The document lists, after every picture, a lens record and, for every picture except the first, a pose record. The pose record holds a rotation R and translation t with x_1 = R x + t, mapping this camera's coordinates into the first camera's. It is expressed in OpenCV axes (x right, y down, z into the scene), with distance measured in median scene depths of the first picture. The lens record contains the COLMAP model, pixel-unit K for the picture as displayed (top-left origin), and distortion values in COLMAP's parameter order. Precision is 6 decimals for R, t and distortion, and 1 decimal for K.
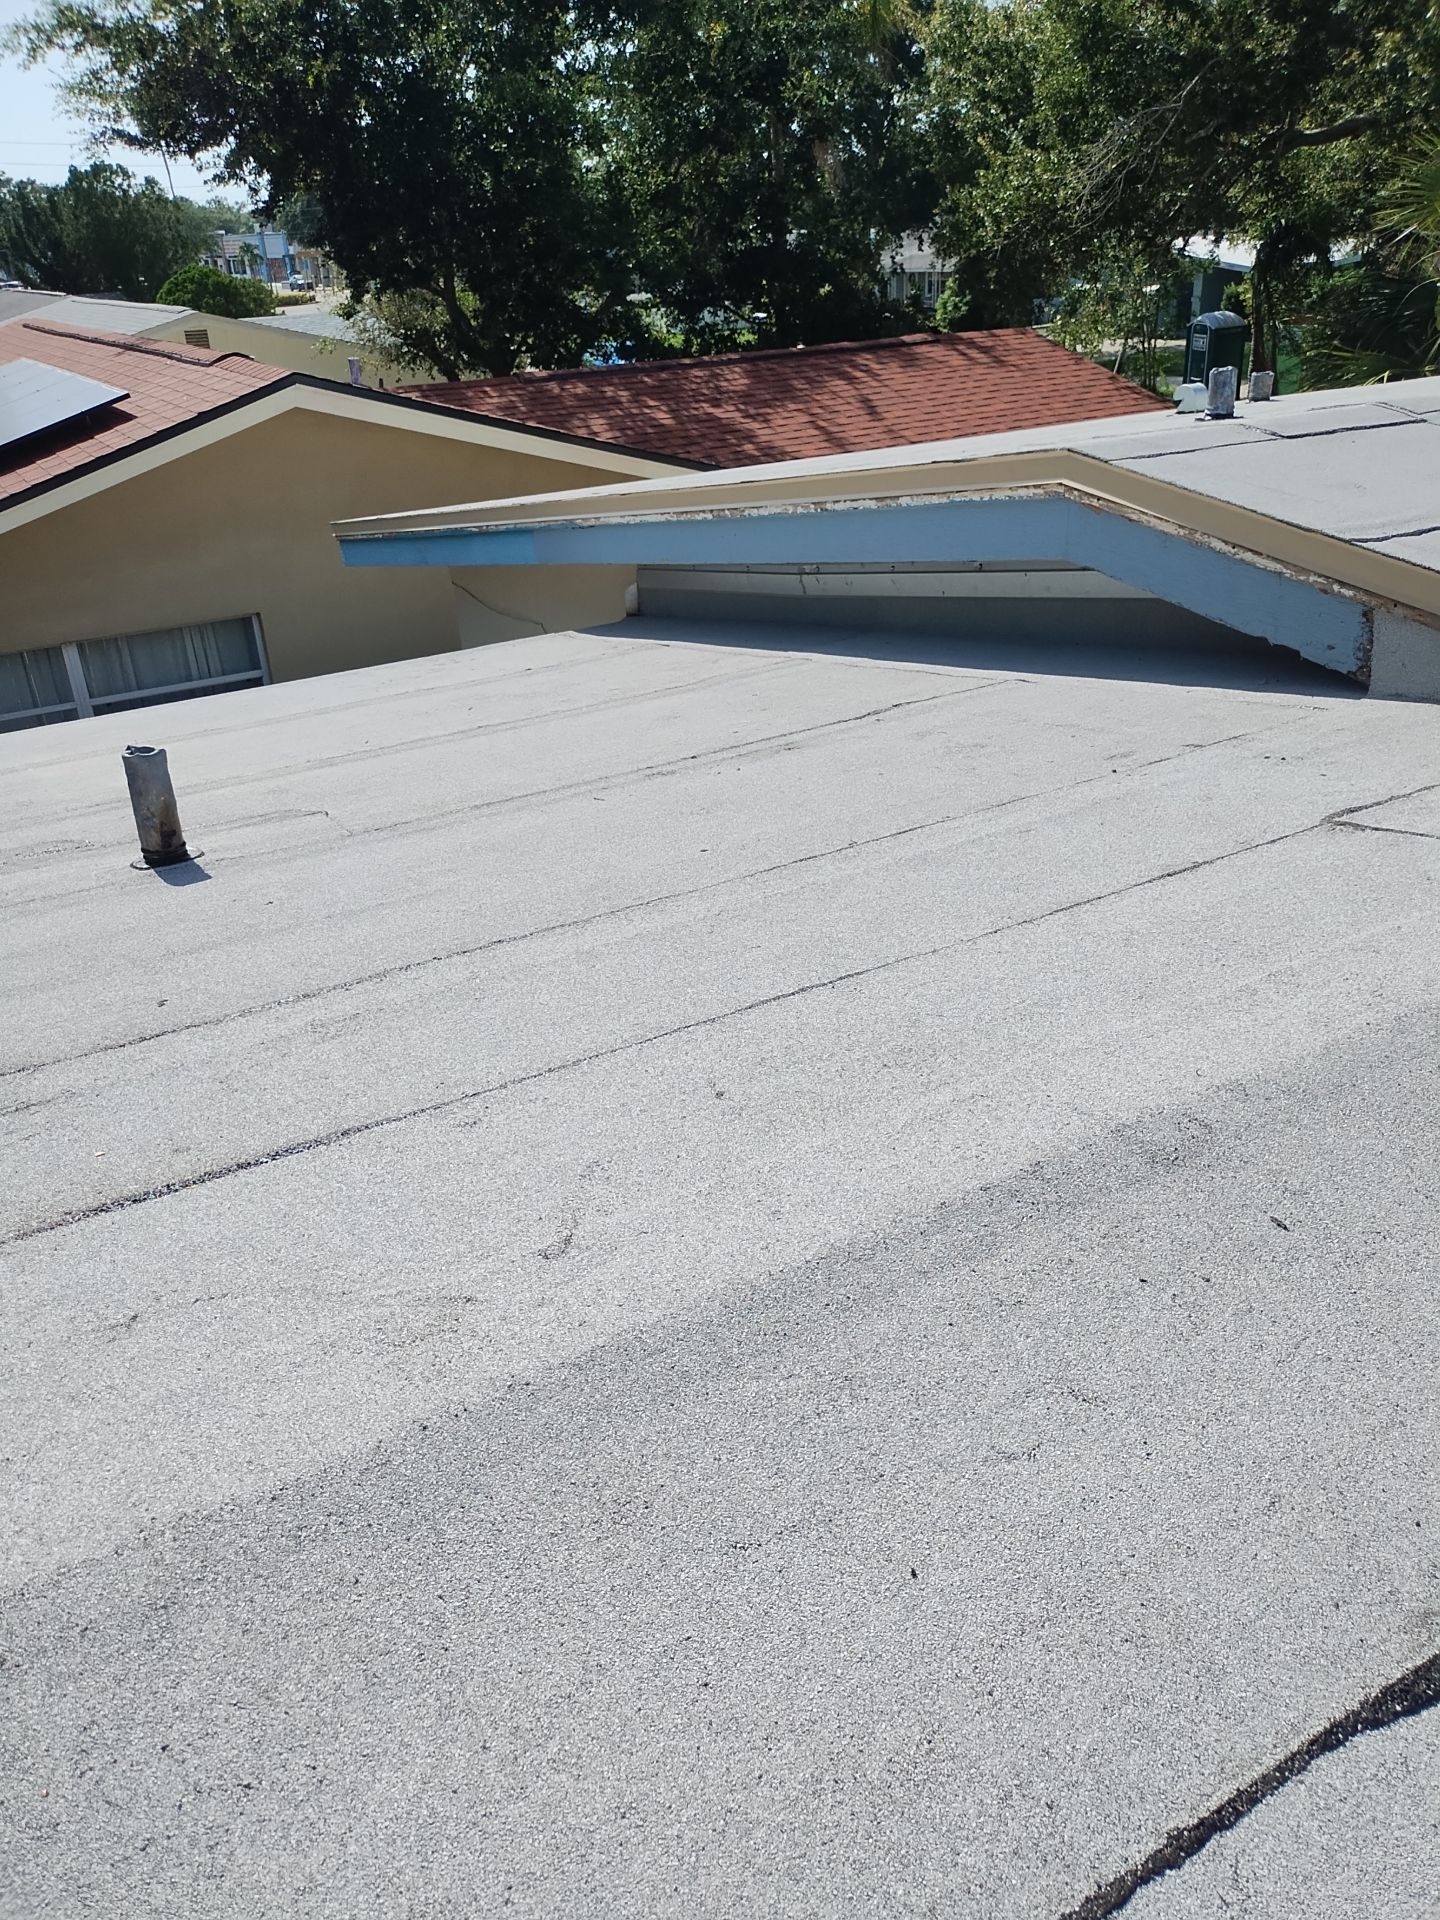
lens RADIAL K [[1382.6, 0, 720.0], [0, 1382.6, 960.0], [0, 0, 1]] dist [0.037276, -0.065507]
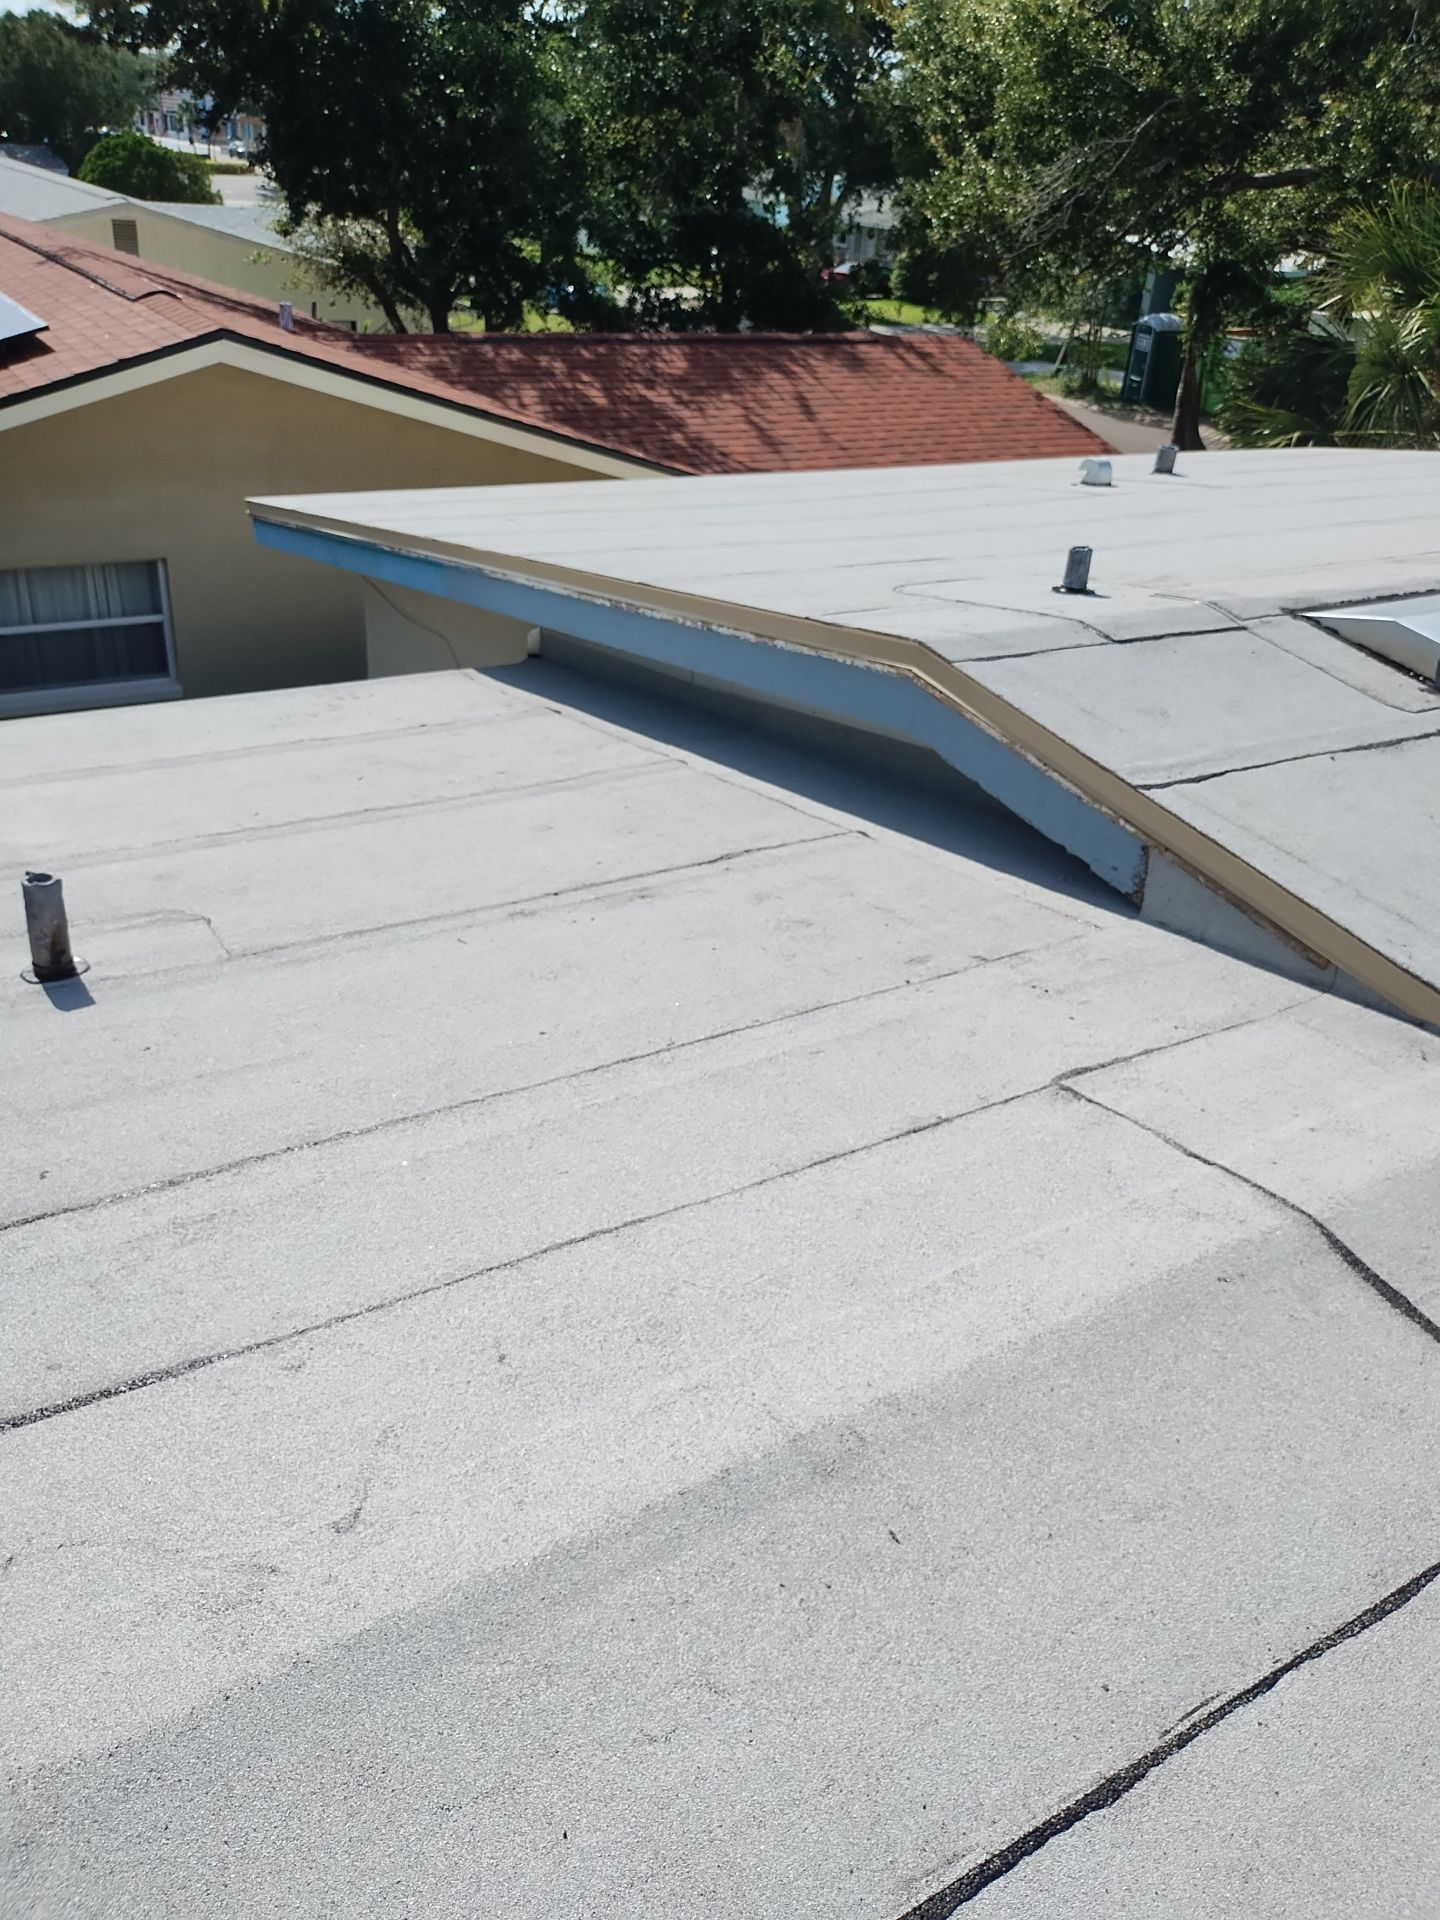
lens RADIAL K [[1382.6, 0, 720.0], [0, 1382.6, 960.0], [0, 0, 1]] dist [0.037276, -0.065507]
pose [[0.992632, 0.090892, 0.080126, 0.029005], [-0.093534, 0.995169, 0.029851, -0.147118], [-0.077026, -0.037125, 0.996338, -0.115628]]
